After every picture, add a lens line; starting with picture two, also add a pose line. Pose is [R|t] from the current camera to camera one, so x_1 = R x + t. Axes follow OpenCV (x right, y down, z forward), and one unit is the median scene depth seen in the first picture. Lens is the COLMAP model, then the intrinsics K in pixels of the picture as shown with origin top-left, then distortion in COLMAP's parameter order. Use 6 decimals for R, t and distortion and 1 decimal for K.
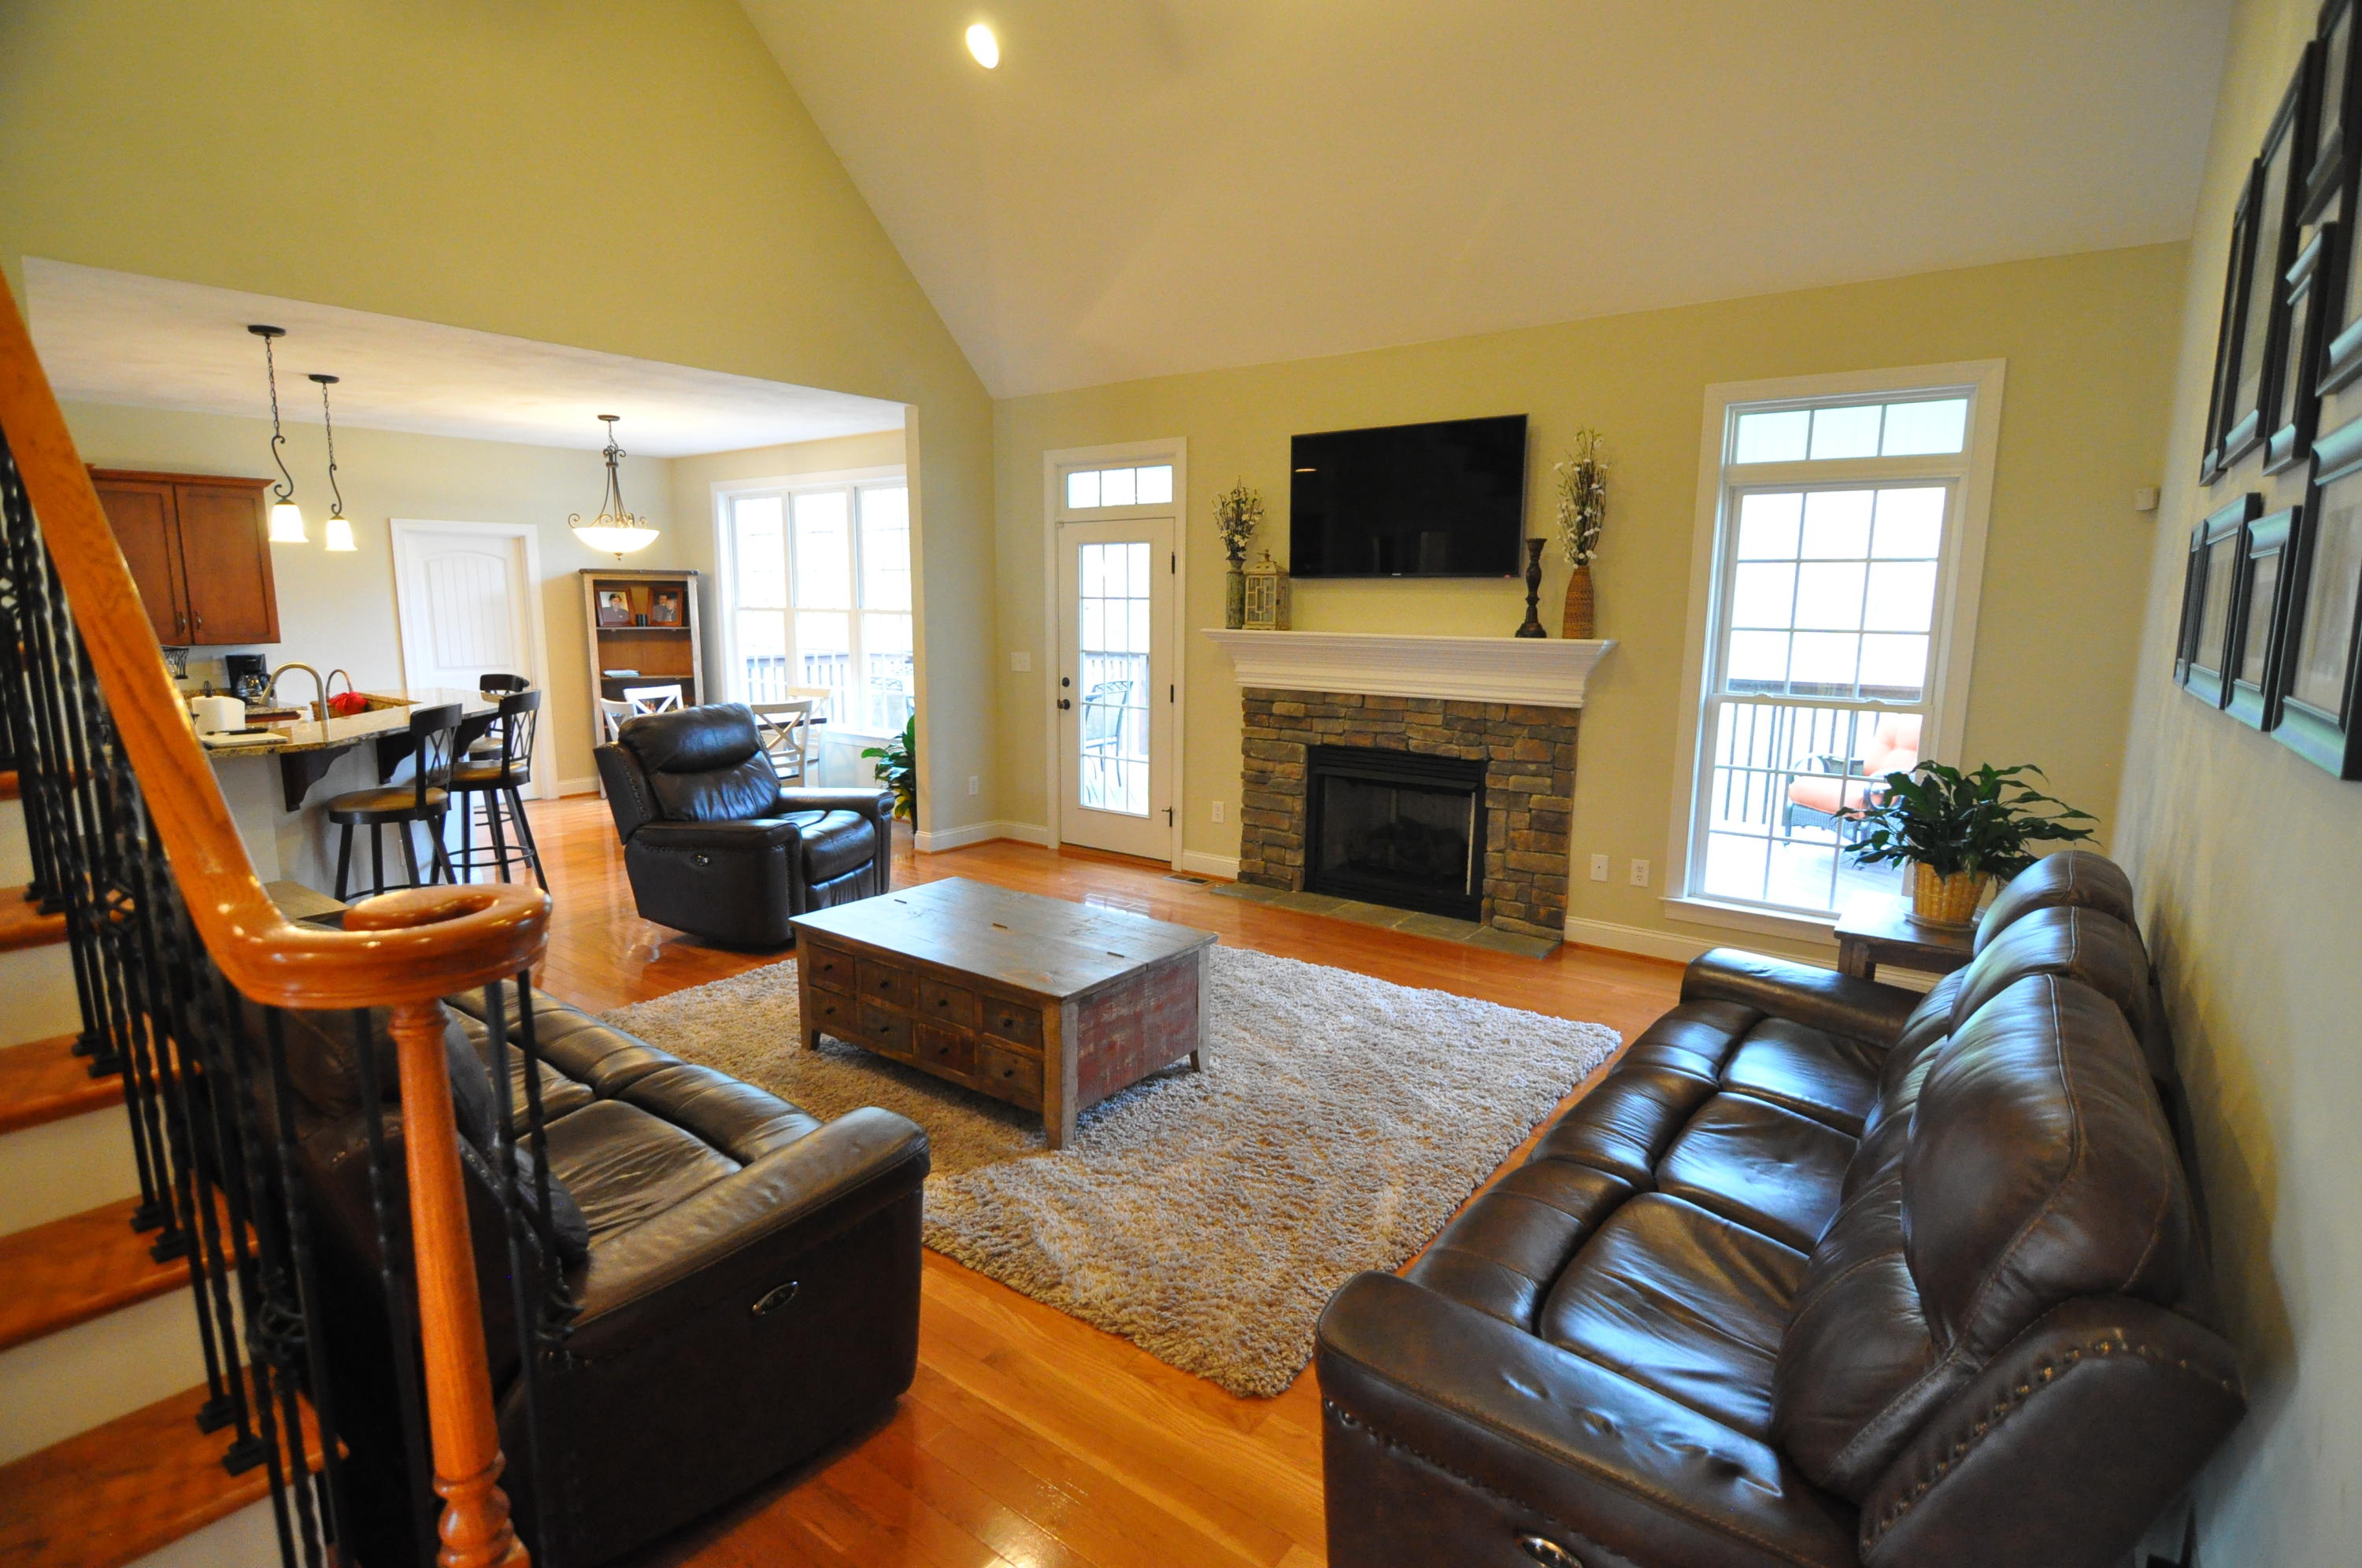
lens RADIAL K [[1131.3, 0, 1181.0], [0, 1131.3, 784.0], [0, 0, 1]] dist [-0.000920, -0.013895]
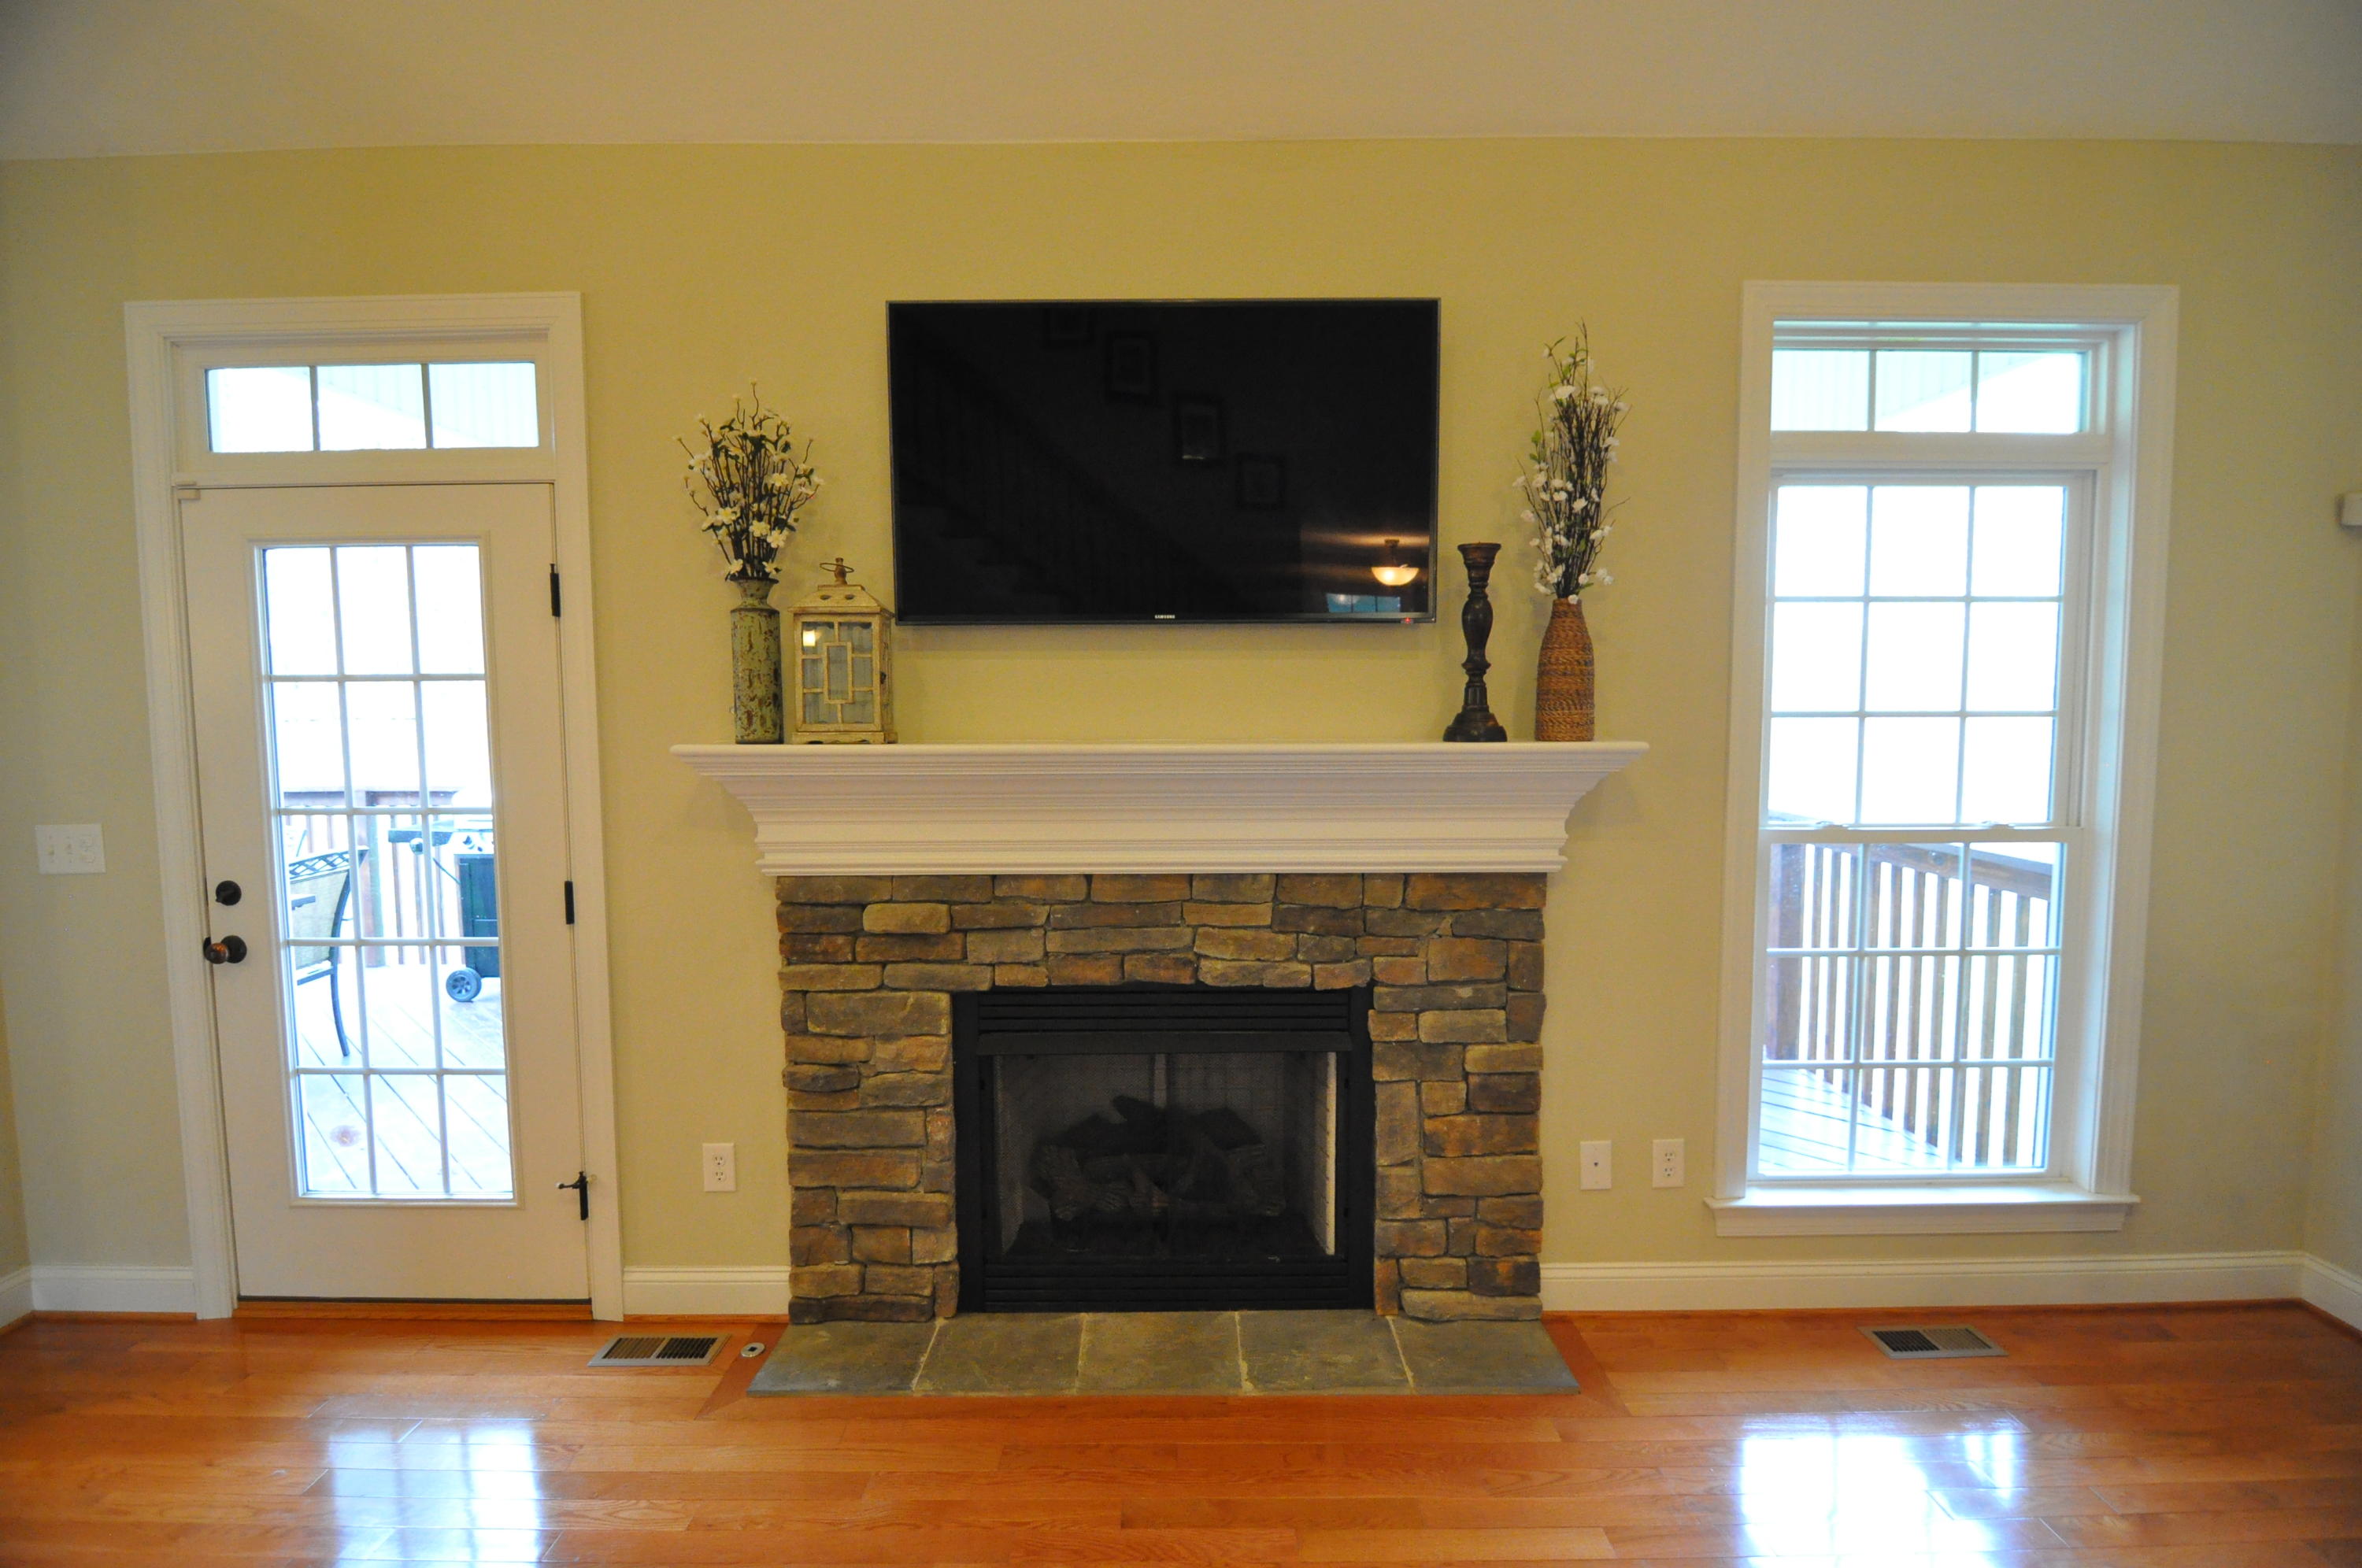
lens RADIAL K [[1131.3, 0, 1181.0], [0, 1131.3, 784.0], [0, 0, 1]] dist [-0.000920, -0.013895]
pose [[0.797917, -0.057139, 0.600053, -0.085235], [0.108835, 0.992792, -0.050186, -0.088321], [-0.592861, 0.105352, 0.798384, 0.602776]]
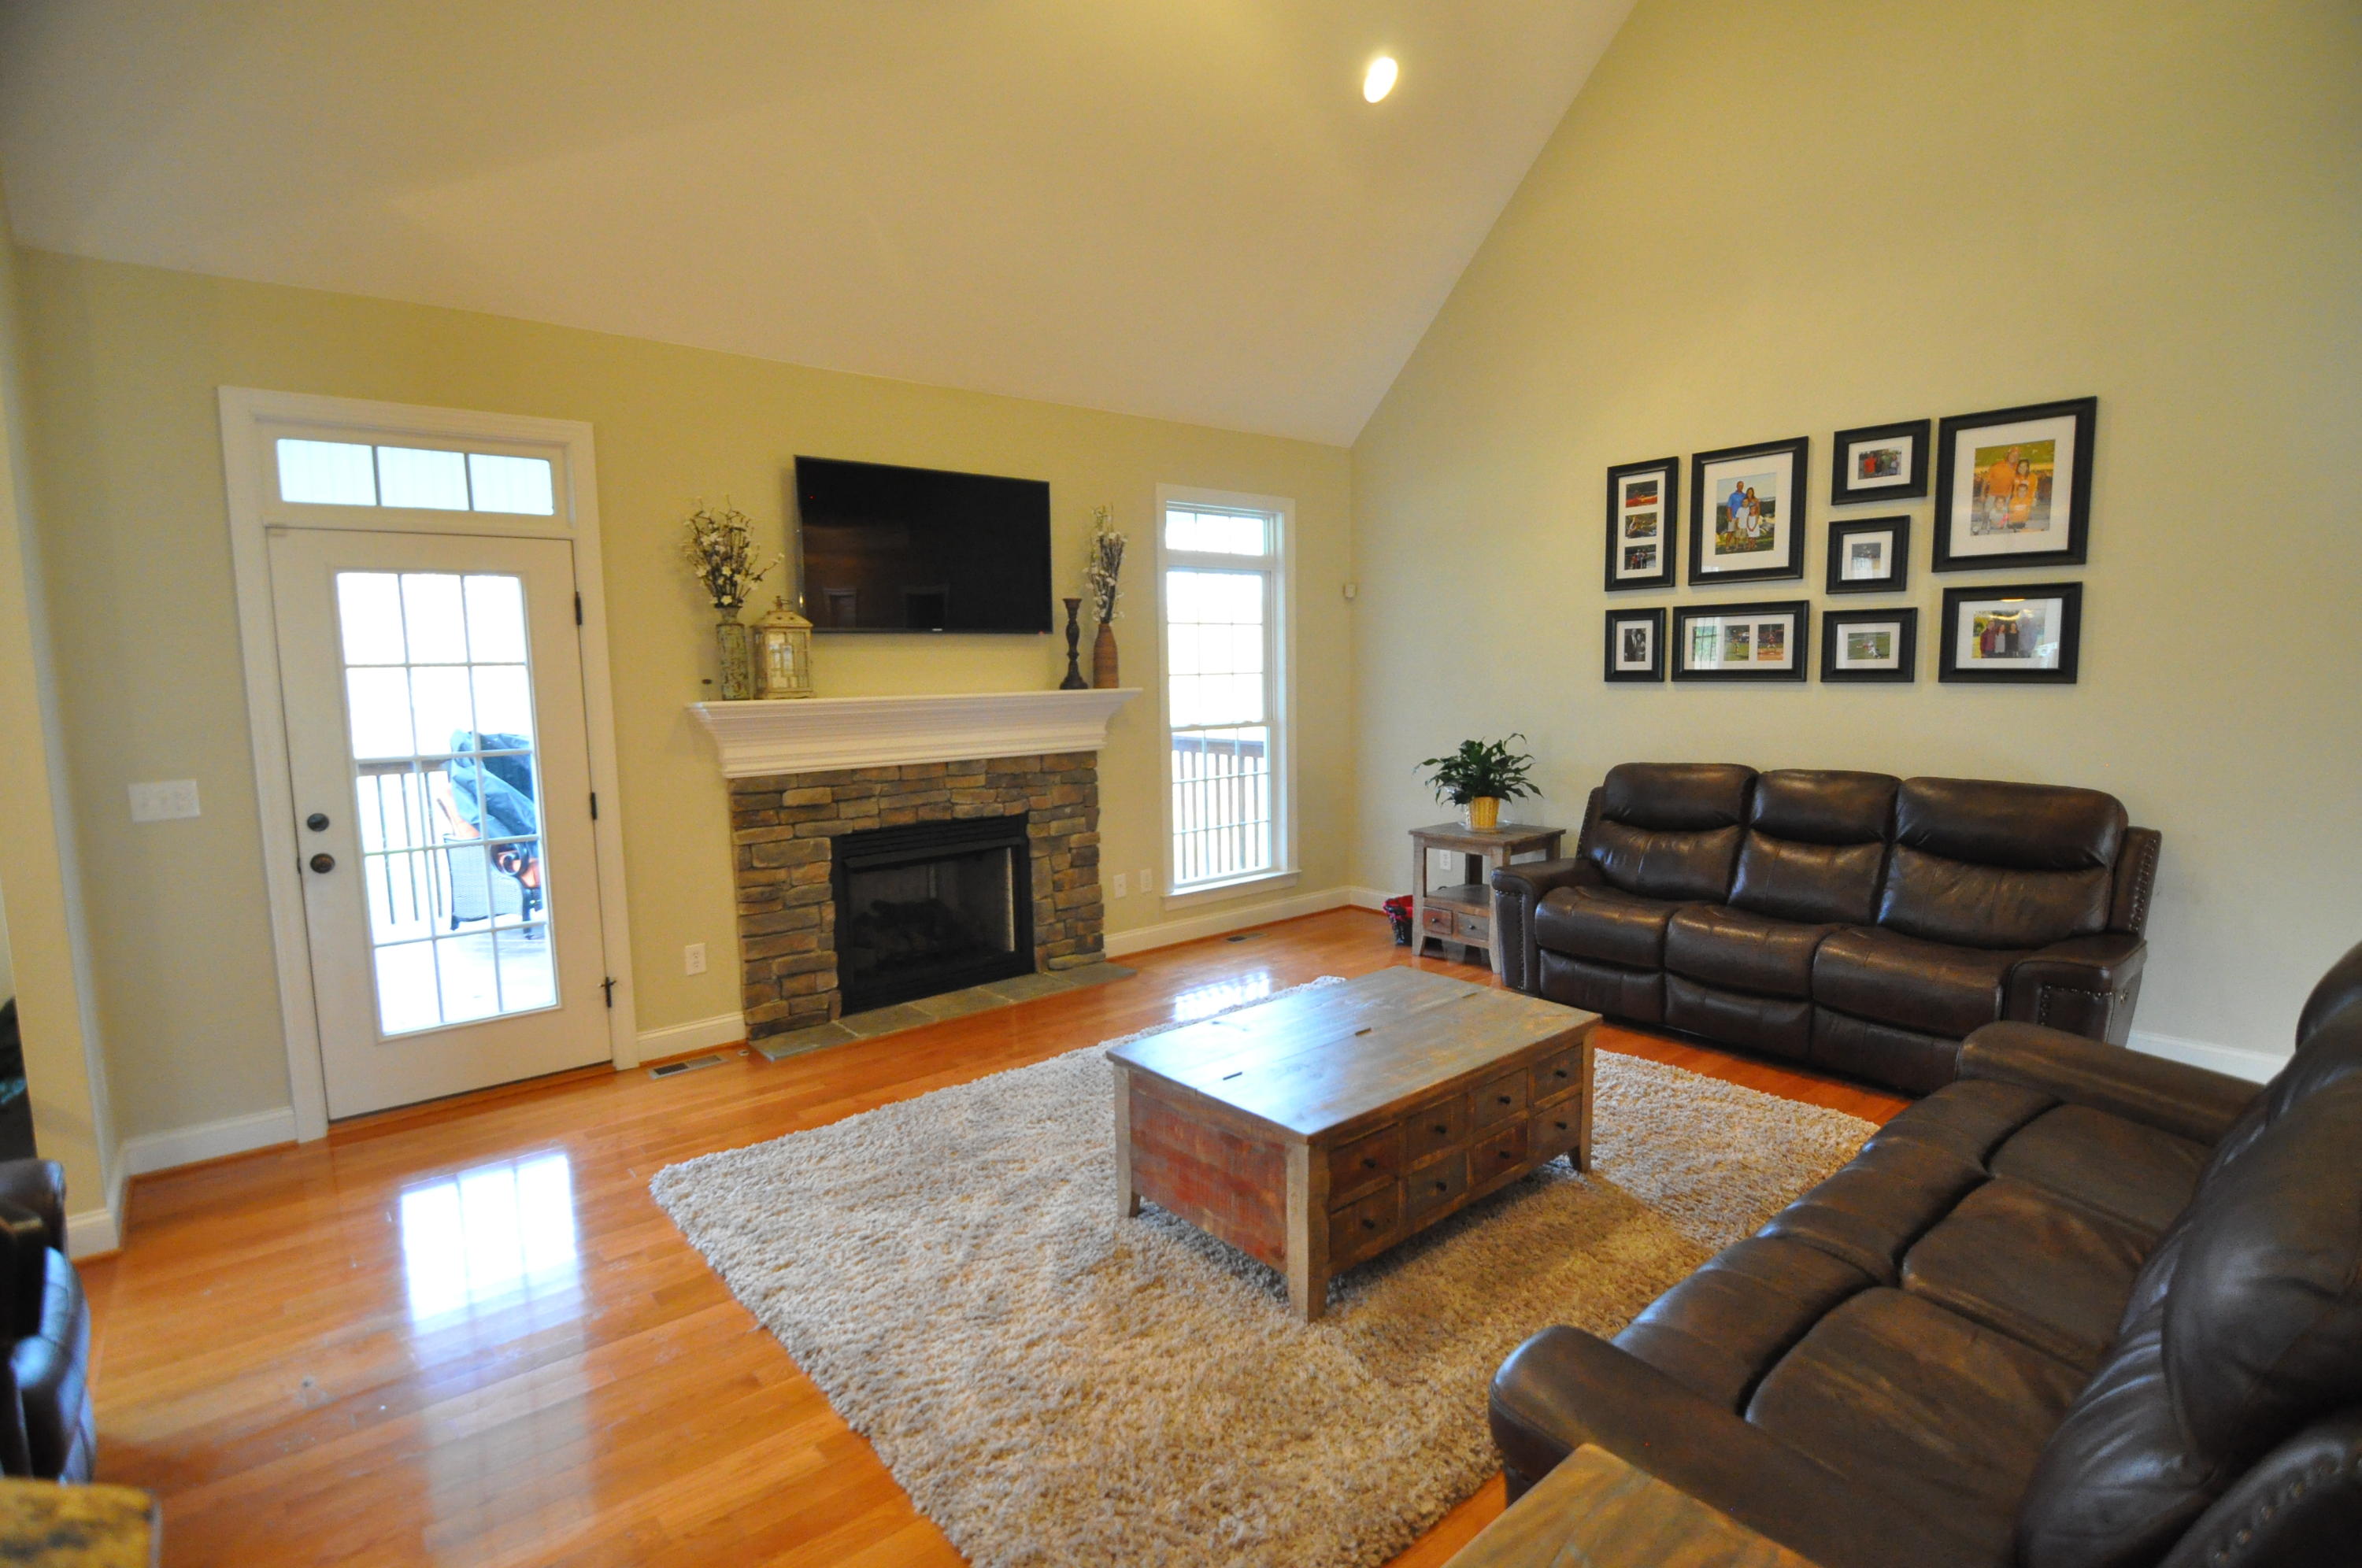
lens RADIAL K [[1131.3, 0, 1181.0], [0, 1131.3, 784.0], [0, 0, 1]] dist [-0.000920, -0.013895]
pose [[0.223341, -0.115903, 0.967825, -0.640198], [0.176280, 0.981336, 0.076841, -0.093834], [-0.958668, 0.153446, 0.239604, 0.583372]]
